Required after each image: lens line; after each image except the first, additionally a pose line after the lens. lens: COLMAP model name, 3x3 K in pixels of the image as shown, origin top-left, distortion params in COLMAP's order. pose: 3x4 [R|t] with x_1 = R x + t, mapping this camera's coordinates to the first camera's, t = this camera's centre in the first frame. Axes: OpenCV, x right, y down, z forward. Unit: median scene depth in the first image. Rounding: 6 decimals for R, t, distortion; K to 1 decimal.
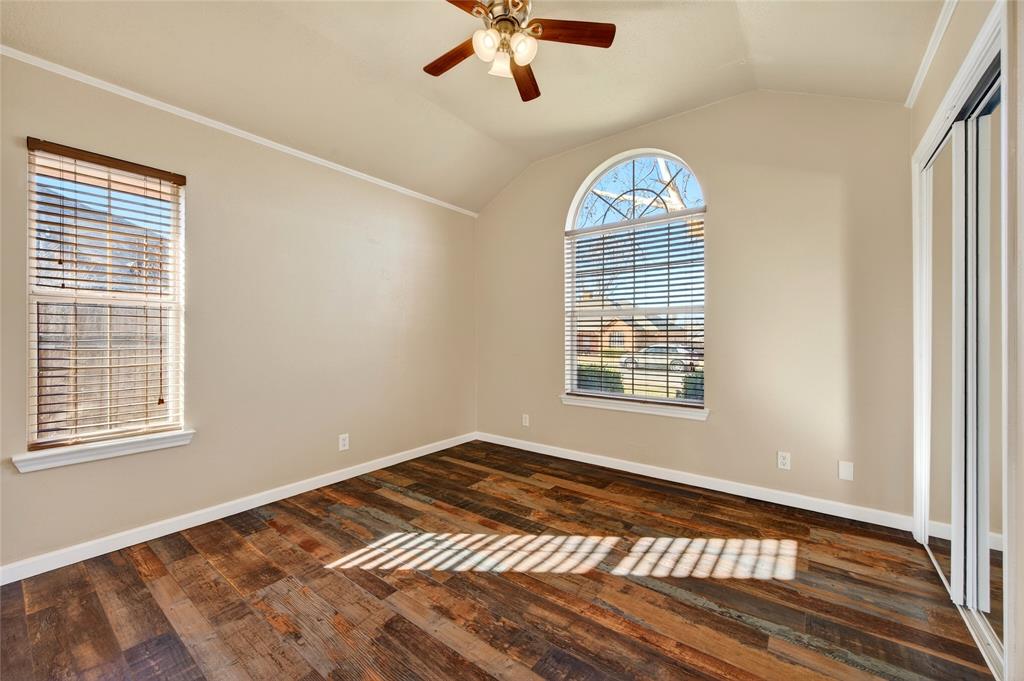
lens RADIAL K [[402.7, 0, 510.5], [0, 402.7, 337.7], [0, 0, 1]] dist [-0.002751, -0.000251]
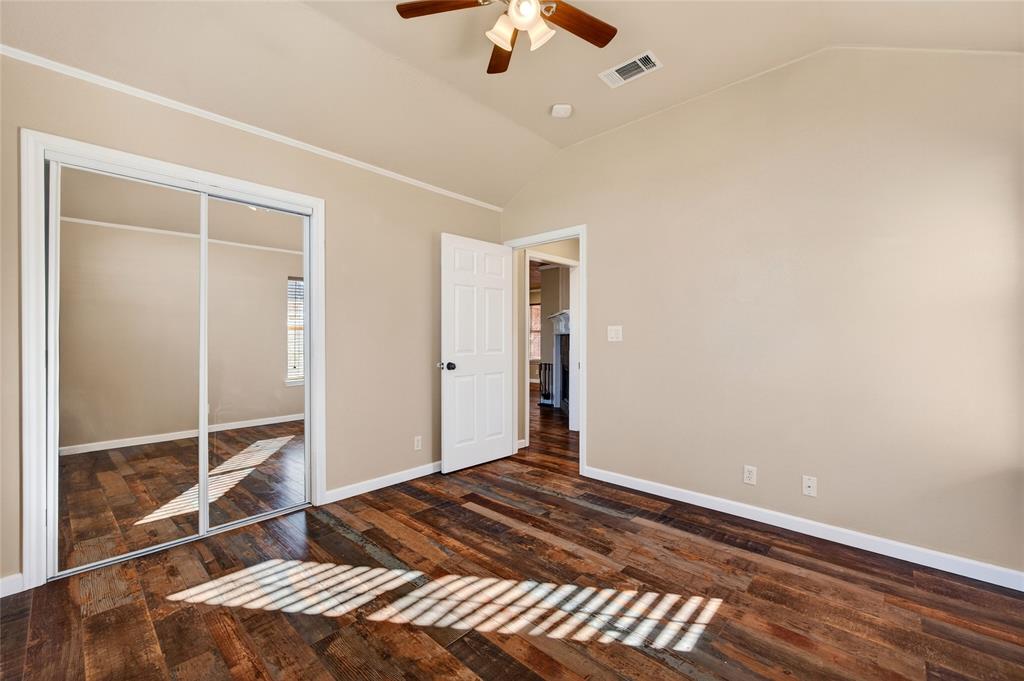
lens RADIAL K [[402.7, 0, 512.8], [0, 402.7, 338.3], [0, 0, 1]] dist [-0.002751, -0.000251]
pose [[-0.996867, 0.001356, 0.079090, -0.062490], [0.001745, 0.999987, 0.004849, -0.025566], [-0.079082, 0.004972, -0.996856, 1.855341]]
